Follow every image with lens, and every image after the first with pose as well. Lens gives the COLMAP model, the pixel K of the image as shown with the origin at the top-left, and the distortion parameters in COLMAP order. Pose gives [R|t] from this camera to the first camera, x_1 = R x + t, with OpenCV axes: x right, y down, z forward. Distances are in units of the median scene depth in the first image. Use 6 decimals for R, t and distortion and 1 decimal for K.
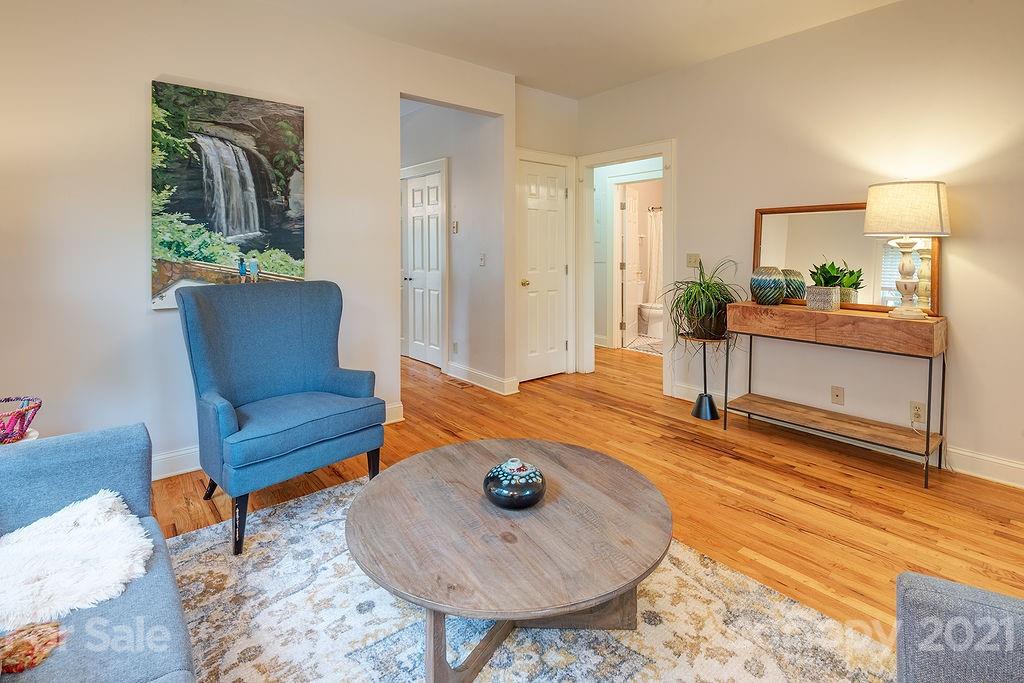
lens RADIAL K [[489.8, 0, 512.0], [0, 489.8, 341.5], [0, 0, 1]] dist [0.000236, 0.000002]
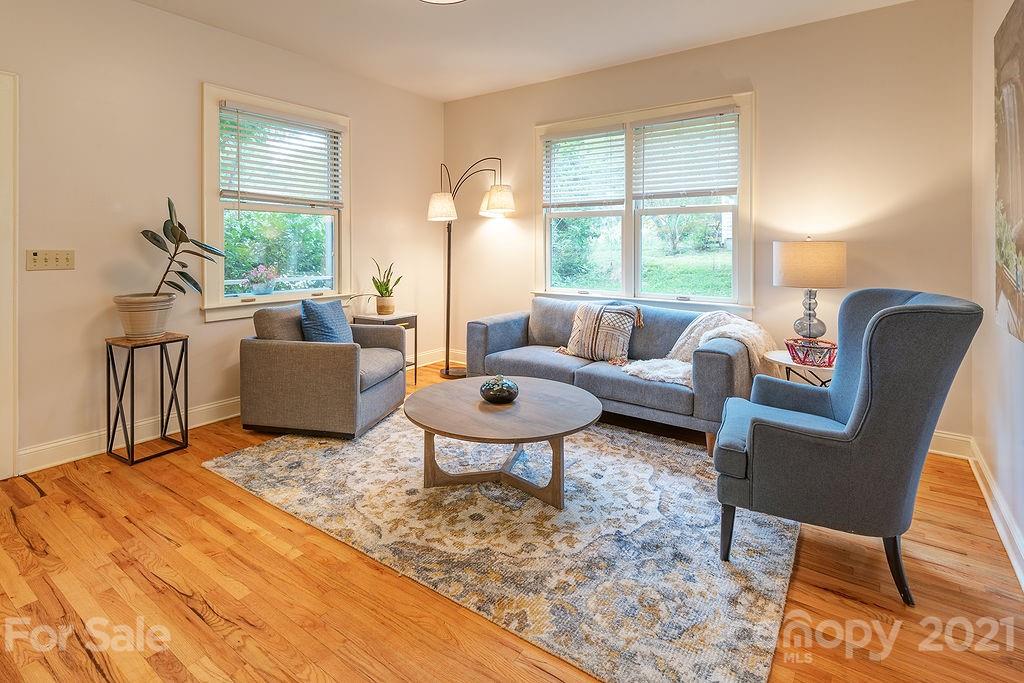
lens RADIAL K [[489.8, 0, 512.0], [0, 489.8, 341.5], [0, 0, 1]] dist [0.000236, 0.000002]
pose [[-0.963857, 0.047922, -0.262073, 0.331973], [-0.053300, 0.929117, 0.365924, -0.390915], [0.261033, 0.366667, -0.892982, 2.060464]]
